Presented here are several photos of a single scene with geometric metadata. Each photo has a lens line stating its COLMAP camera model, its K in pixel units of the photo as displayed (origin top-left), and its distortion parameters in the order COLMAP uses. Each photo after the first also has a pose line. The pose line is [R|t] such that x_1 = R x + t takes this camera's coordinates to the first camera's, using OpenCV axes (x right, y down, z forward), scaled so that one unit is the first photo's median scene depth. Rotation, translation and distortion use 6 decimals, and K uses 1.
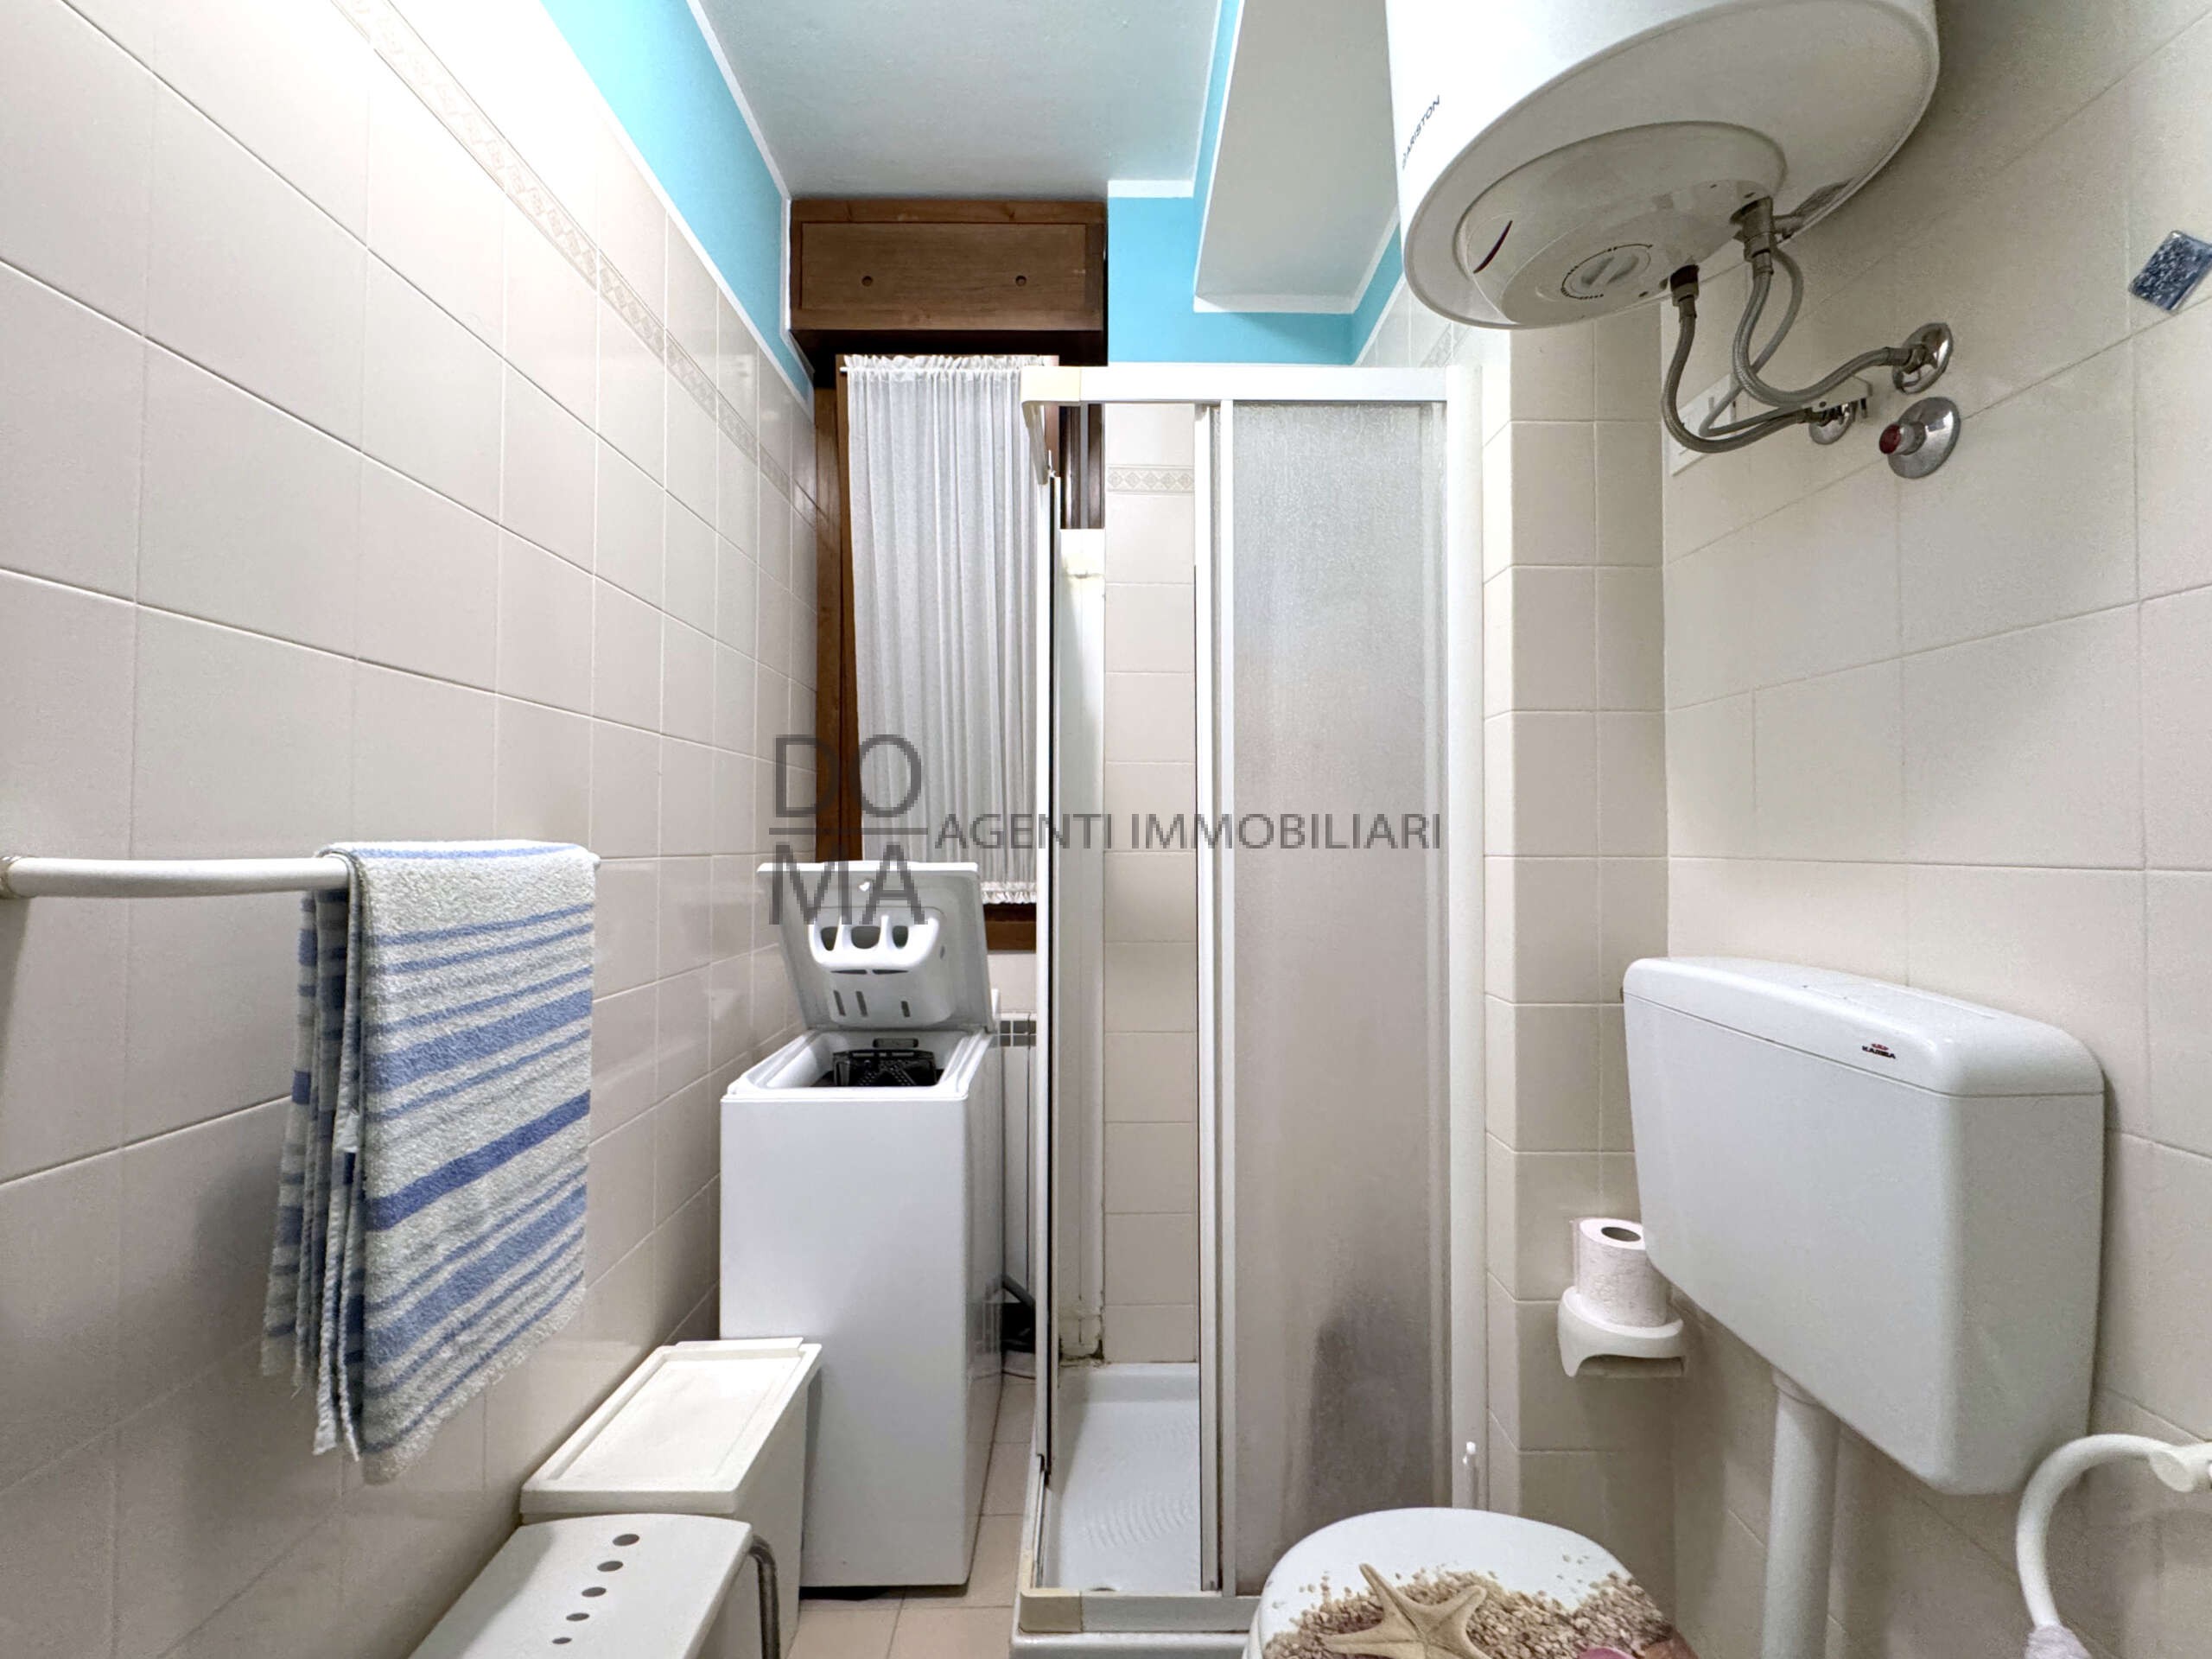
lens RADIAL K [[897.5, 0, 1101.7], [0, 897.5, 826.9], [0, 0, 1]] dist [-0.000856, 0.000447]
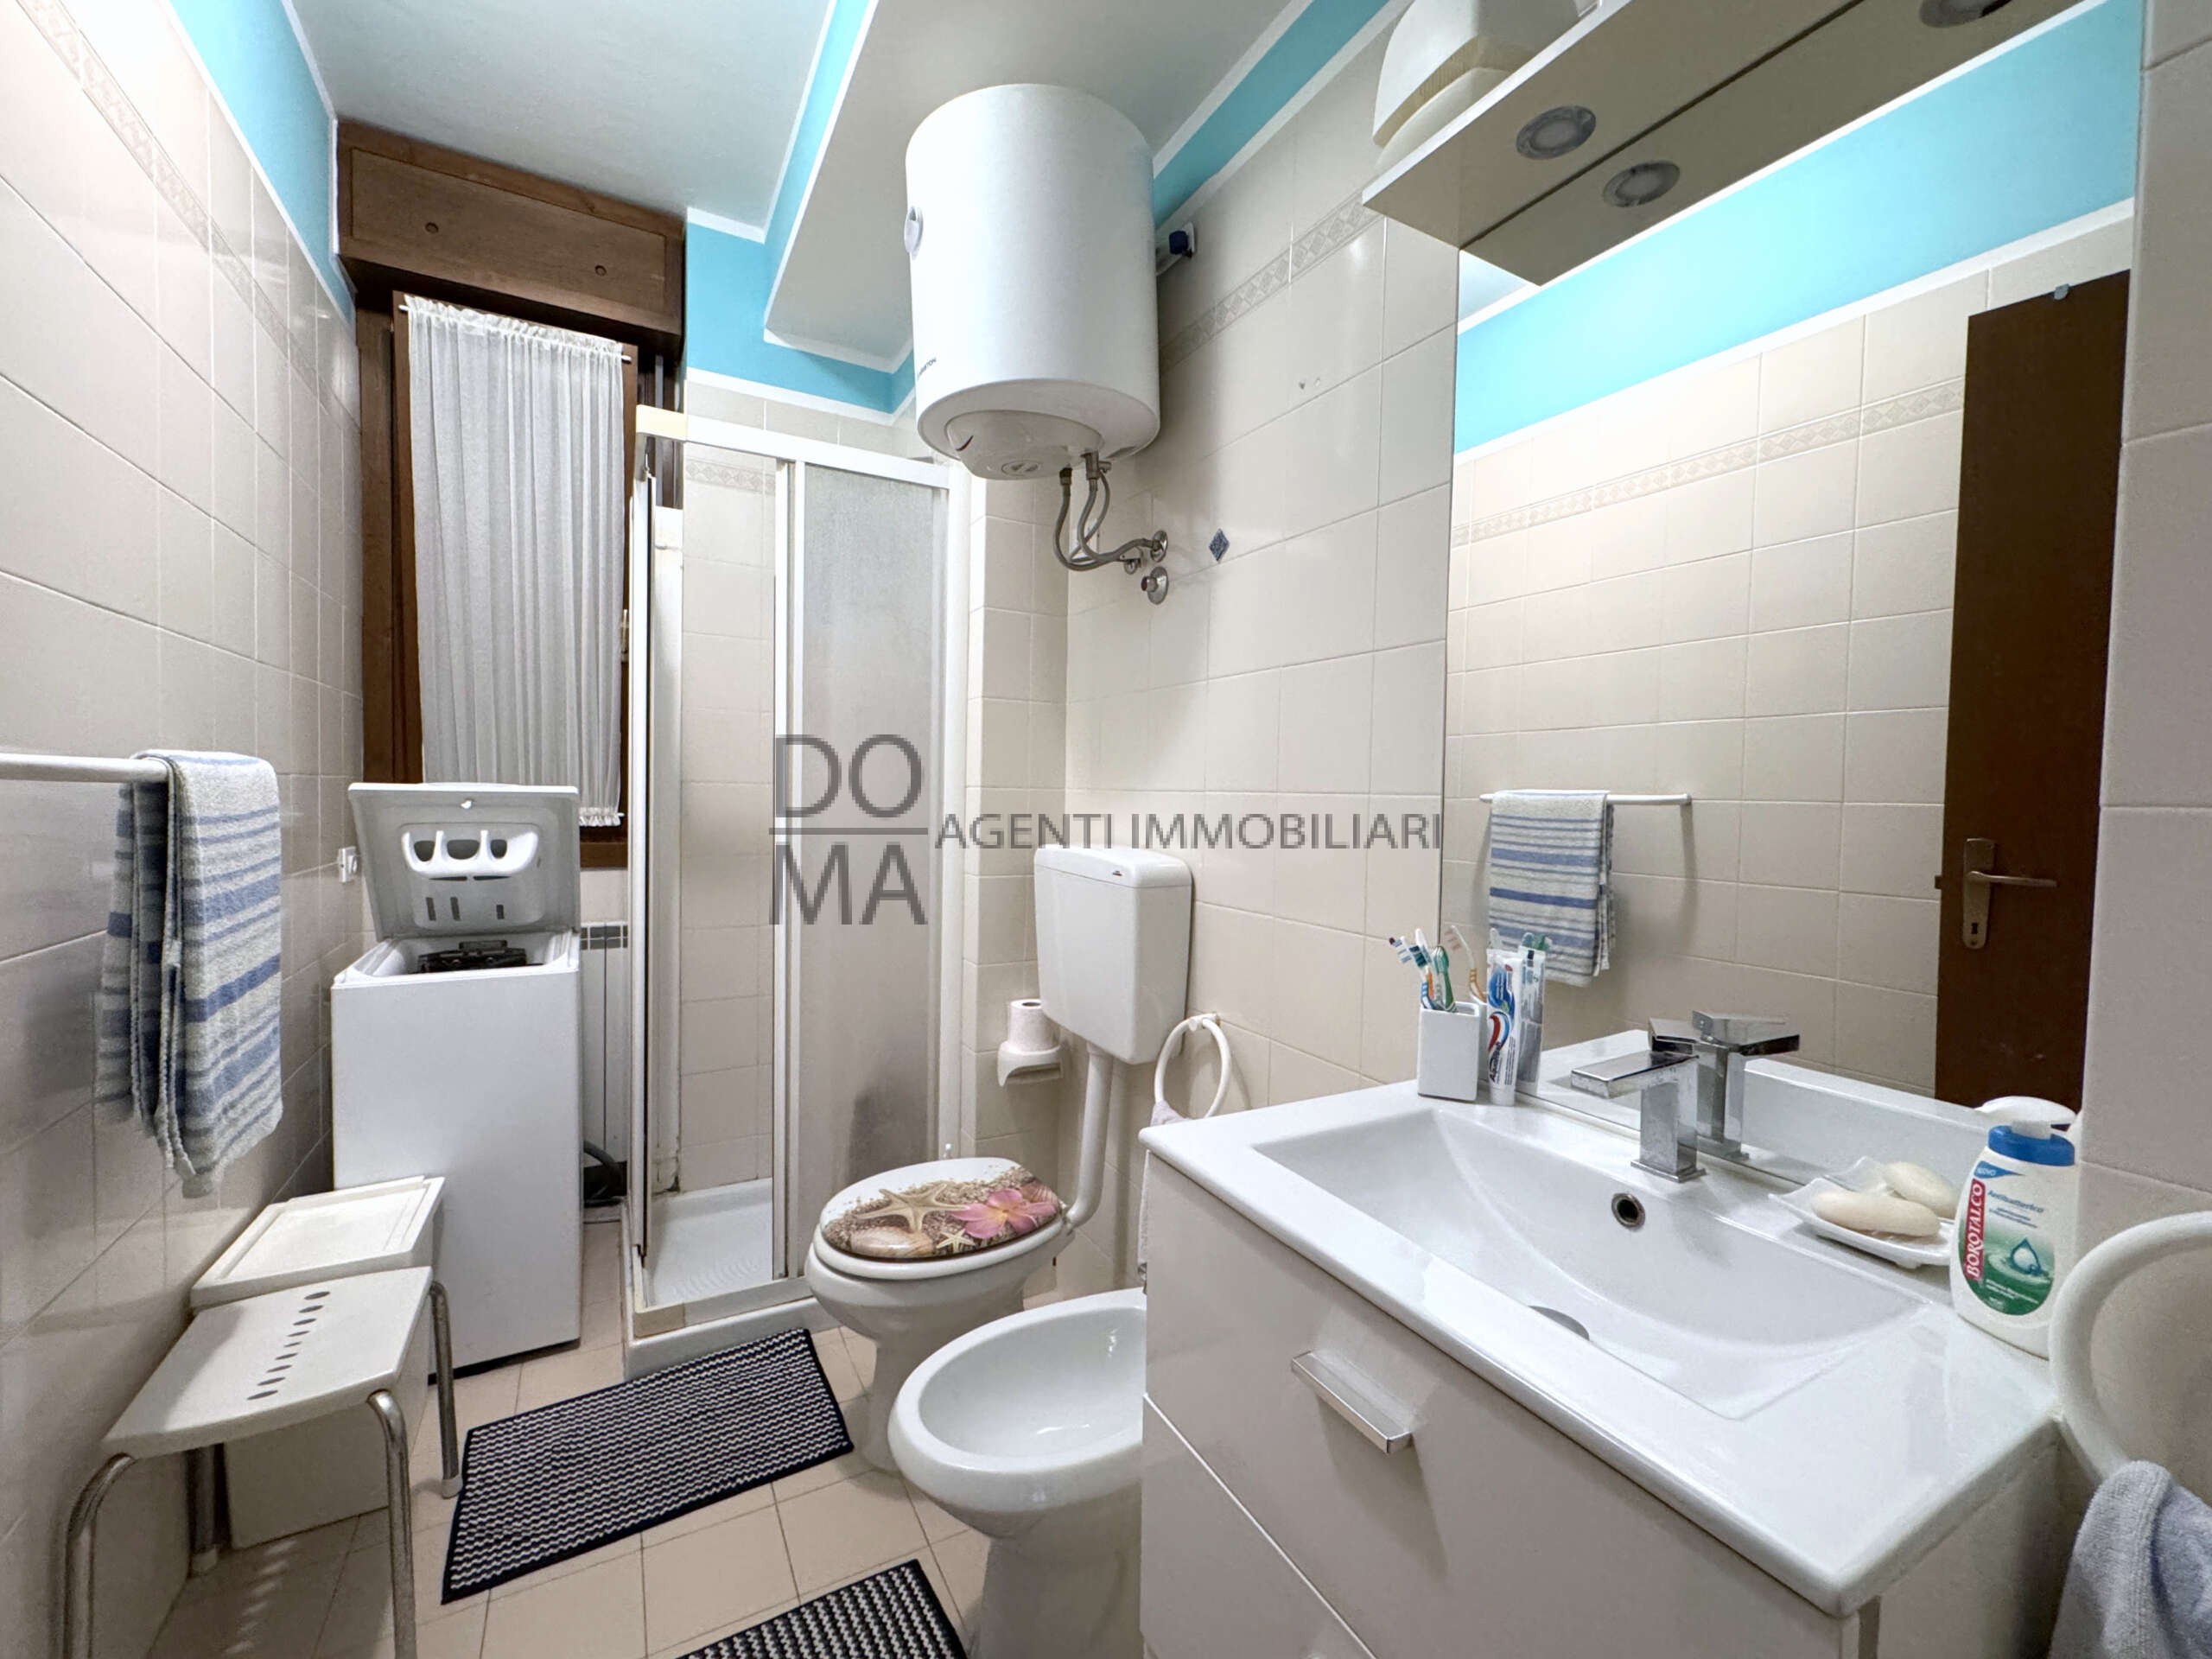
lens RADIAL K [[897.5, 0, 1101.7], [0, 897.5, 826.9], [0, 0, 1]] dist [-0.000856, 0.000447]
pose [[0.876118, 0.000268, 0.482096, -0.148334], [-0.029741, 0.998125, 0.053494, 0.012299], [-0.481178, -0.061205, 0.874484, -0.589803]]
